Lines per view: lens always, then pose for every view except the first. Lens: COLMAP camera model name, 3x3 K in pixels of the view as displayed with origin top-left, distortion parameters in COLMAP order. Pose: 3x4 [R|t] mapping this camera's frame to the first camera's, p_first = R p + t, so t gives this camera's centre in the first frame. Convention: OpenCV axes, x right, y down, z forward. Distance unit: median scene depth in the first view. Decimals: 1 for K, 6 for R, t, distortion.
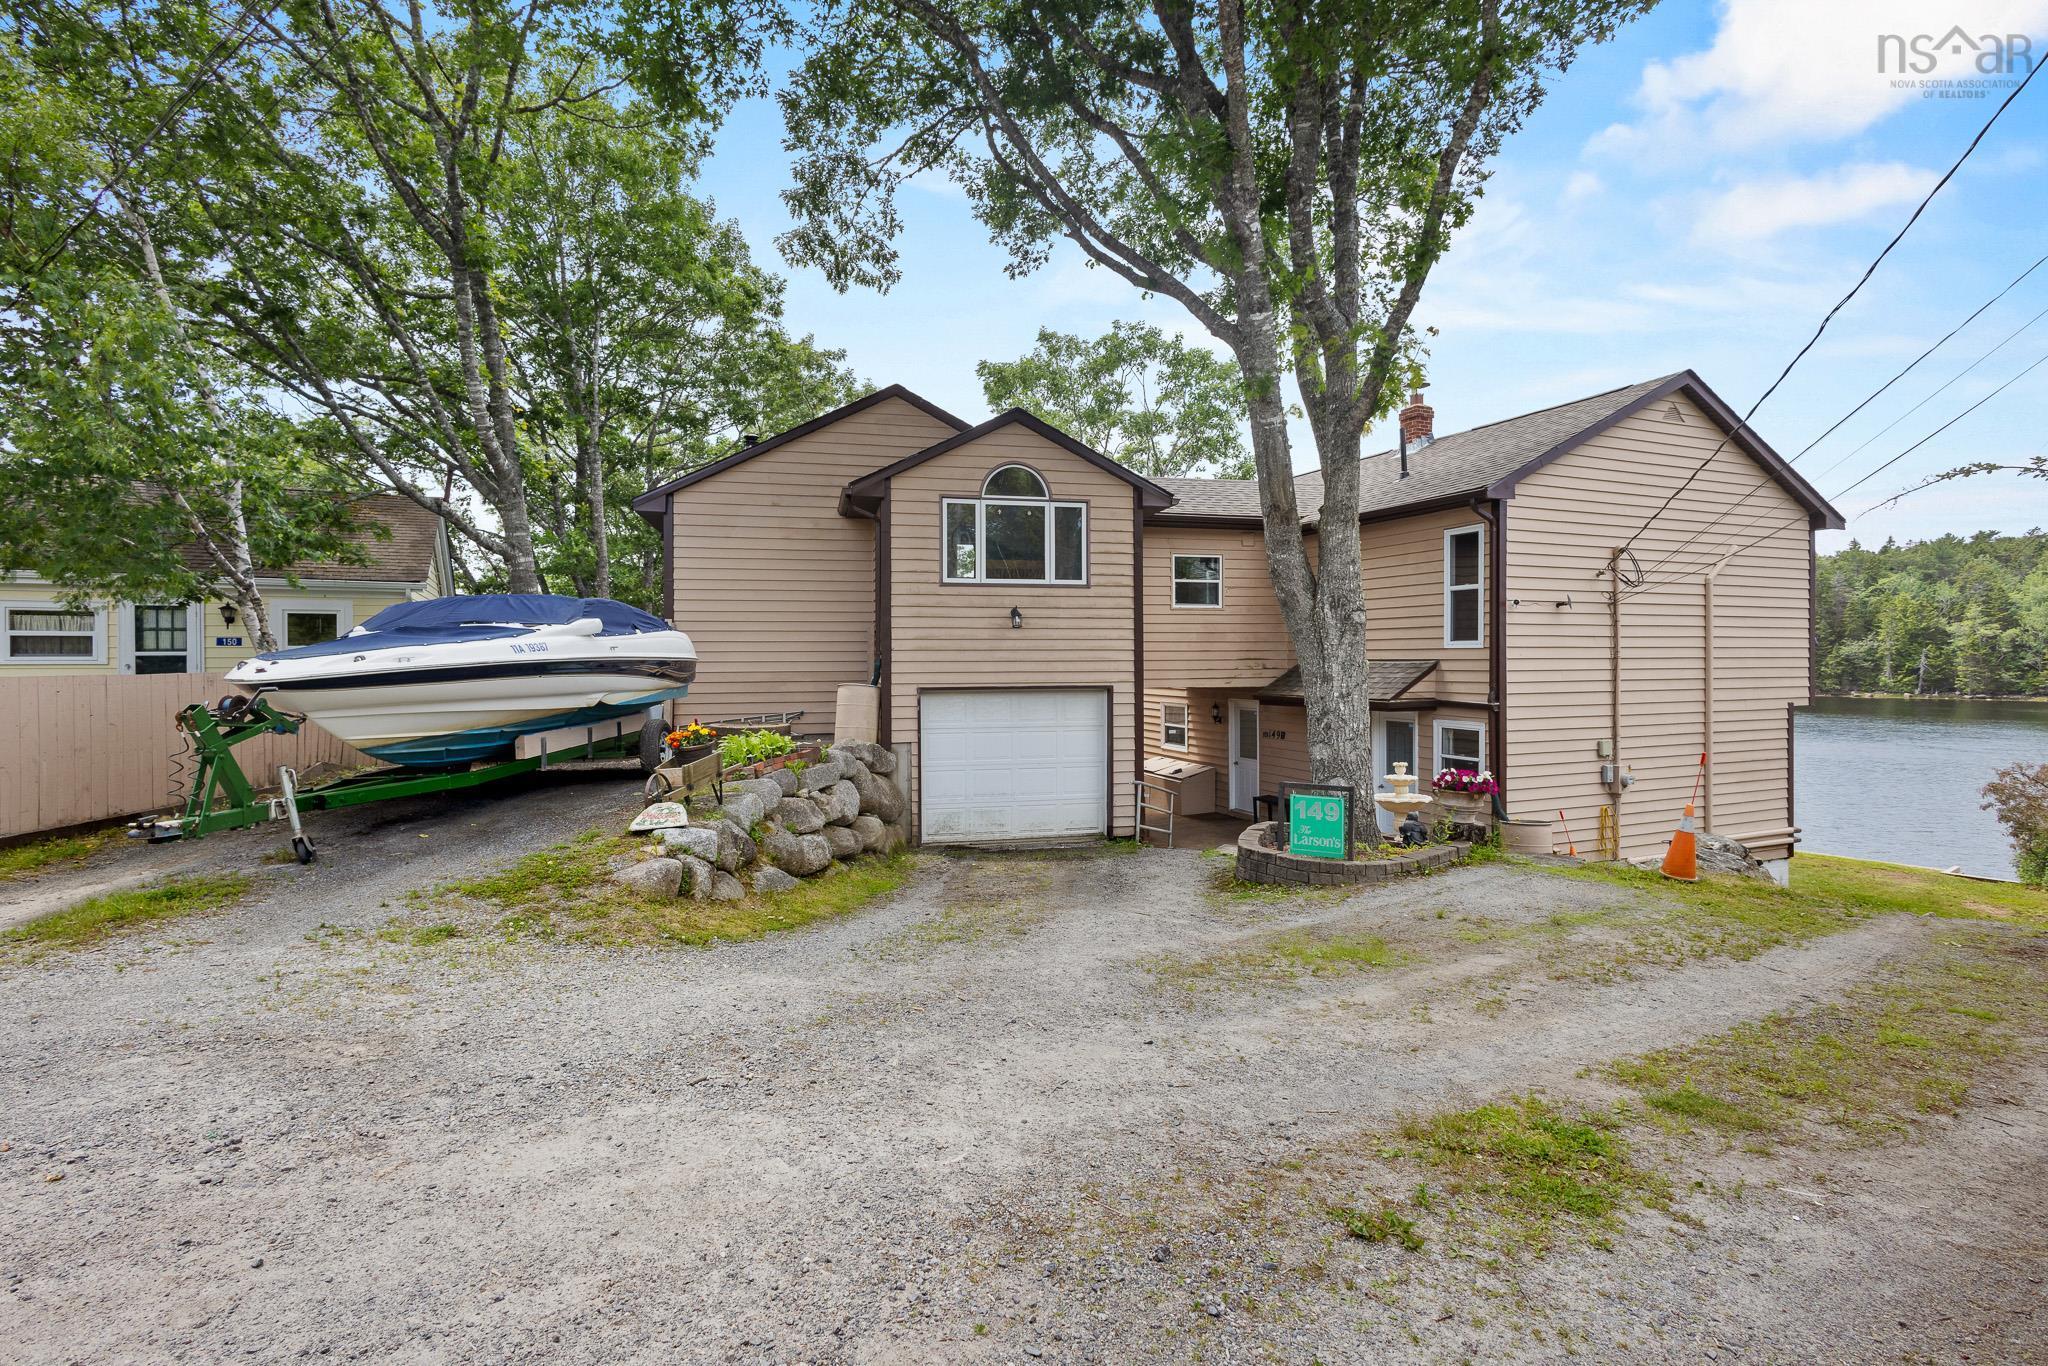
lens RADIAL K [[923.2, 0, 1026.6], [0, 923.2, 731.3], [0, 0, 1]] dist [0.003494, 0.000301]
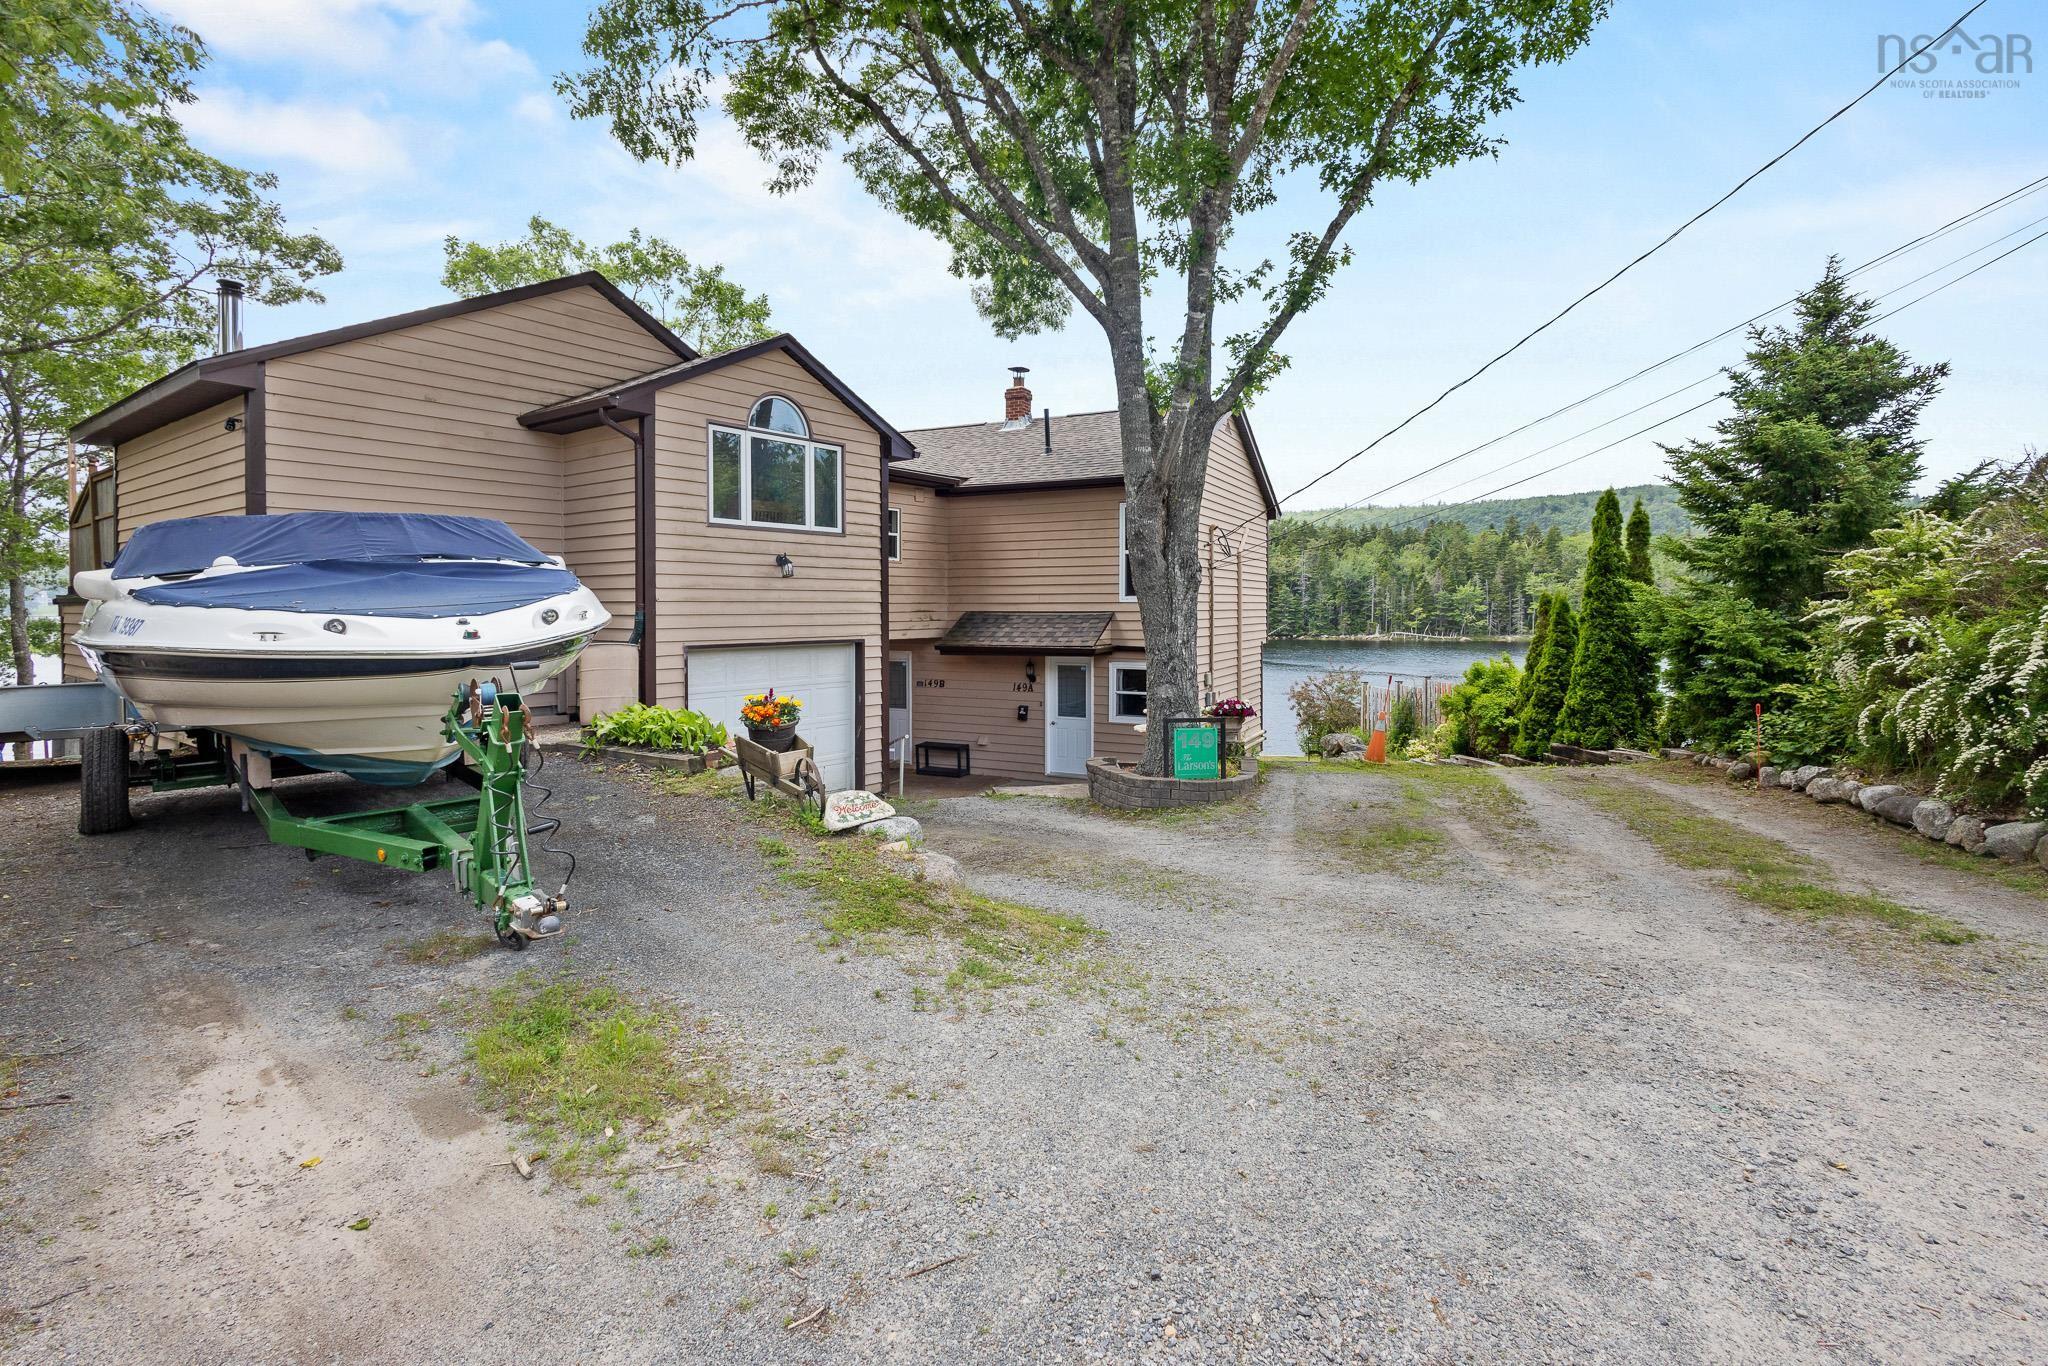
lens RADIAL K [[941.0, 0, 1024.0], [0, 941.0, 683.0], [0, 0, 1]] dist [0.014493, -0.000773]
pose [[0.774979, -0.049736, 0.630027, -0.410544], [0.050117, 0.998596, 0.017184, -0.012558], [-0.629997, 0.018258, 0.776383, 0.136287]]
